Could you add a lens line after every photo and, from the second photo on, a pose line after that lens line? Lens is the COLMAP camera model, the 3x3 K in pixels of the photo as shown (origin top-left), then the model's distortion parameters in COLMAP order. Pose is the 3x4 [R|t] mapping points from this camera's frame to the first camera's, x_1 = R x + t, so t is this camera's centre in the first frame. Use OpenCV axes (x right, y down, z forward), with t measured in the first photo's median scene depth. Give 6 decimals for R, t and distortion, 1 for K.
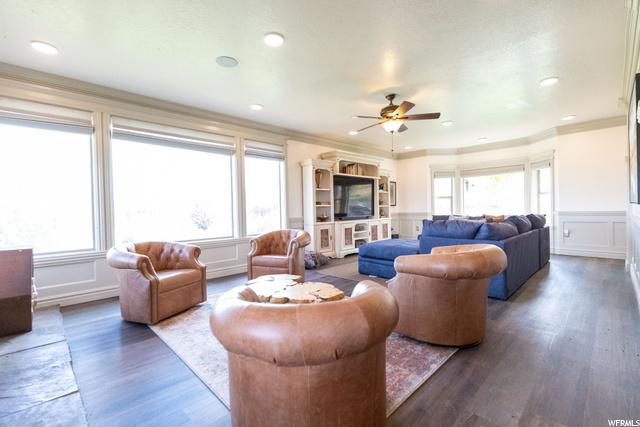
lens RADIAL K [[286.6, 0, 323.1], [0, 286.6, 211.2], [0, 0, 1]] dist [0.008564, -0.000550]
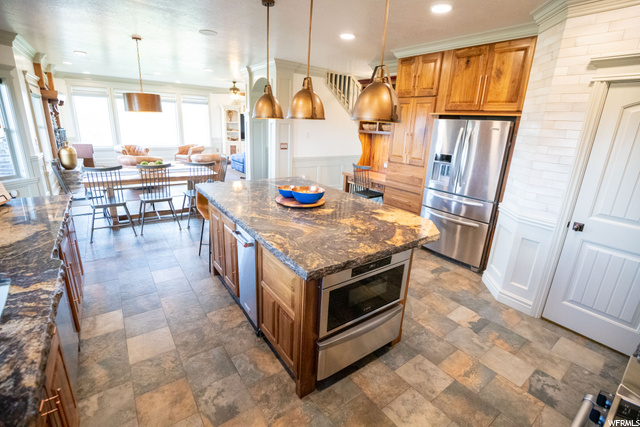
lens RADIAL K [[292.4, 0, 325.0], [0, 292.4, 210.7], [0, 0, 1]] dist [-0.026552, 0.000148]
pose [[0.987852, 0.104361, -0.115142, 0.872497], [-0.068527, 0.957558, 0.279978, -0.100542], [0.139474, -0.268686, 0.953076, -0.819017]]
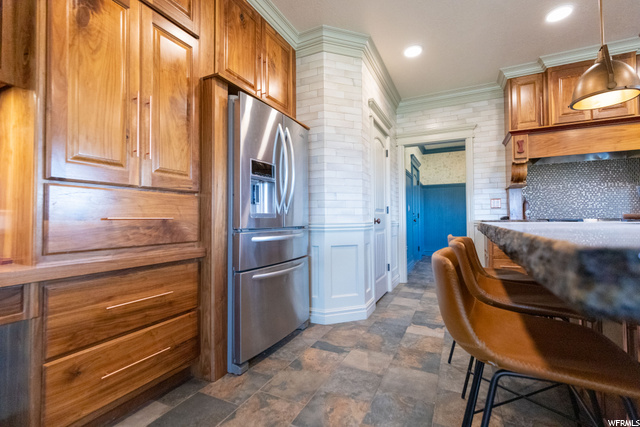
lens RADIAL K [[286.6, 0, 323.1], [0, 286.6, 211.2], [0, 0, 1]] dist [0.008564, -0.000550]
pose [[-0.333879, 0.040892, 0.941729, 0.697547], [0.017176, 0.999157, -0.037296, 0.012415], [-0.942460, 0.003723, -0.334300, -0.101604]]
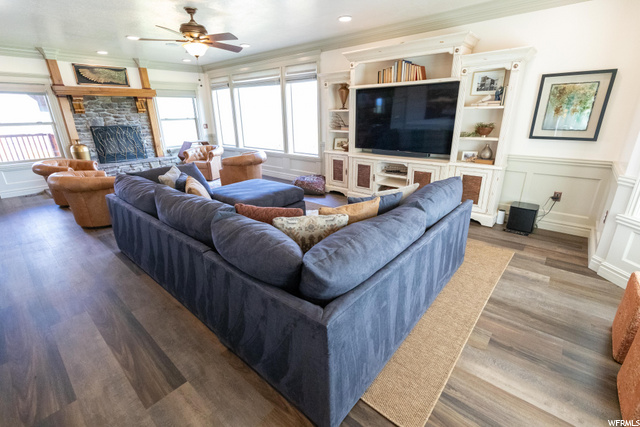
lens RADIAL K [[286.6, 0, 323.1], [0, 286.6, 211.2], [0, 0, 1]] dist [0.008564, -0.000550]
pose [[0.082096, 0.345208, -0.934929, 0.898050], [0.003811, 0.937980, 0.346669, -0.095025], [0.996617, -0.032024, 0.075689, 0.928876]]
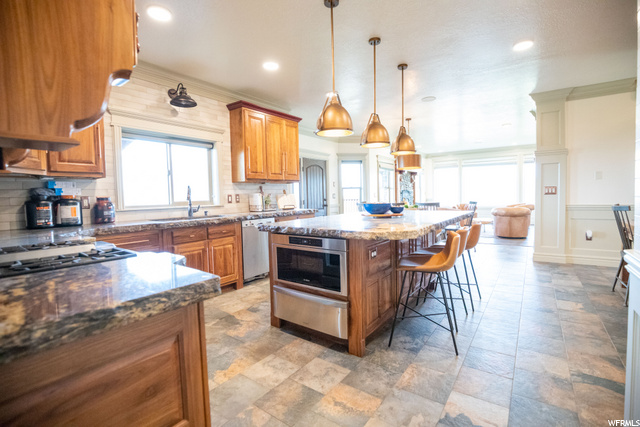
lens RADIAL K [[292.4, 0, 325.0], [0, 292.4, 210.7], [0, 0, 1]] dist [-0.026552, 0.000148]
pose [[0.162441, 0.066701, -0.984461, 1.286387], [0.013879, 0.997459, 0.069872, -0.029343], [0.986621, -0.025014, 0.161103, -0.566154]]
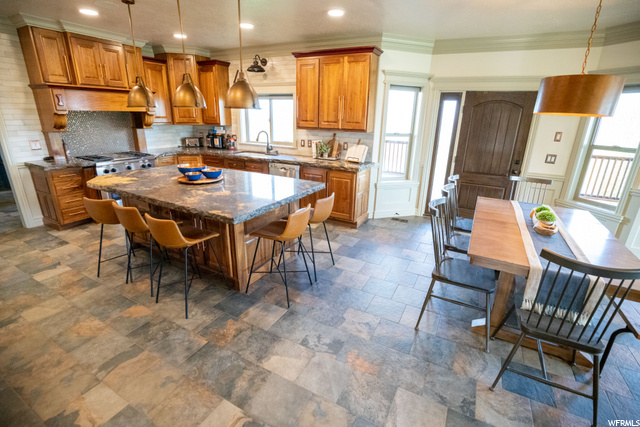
lens RADIAL K [[293.4, 0, 322.0], [0, 293.4, 213.5], [0, 0, 1]] dist [-0.028456, 0.000933]
pose [[-0.956430, 0.087334, -0.278595, 0.722290], [-0.008732, 0.945231, 0.326285, -0.098906], [0.291833, 0.314501, -0.903284, 0.193047]]
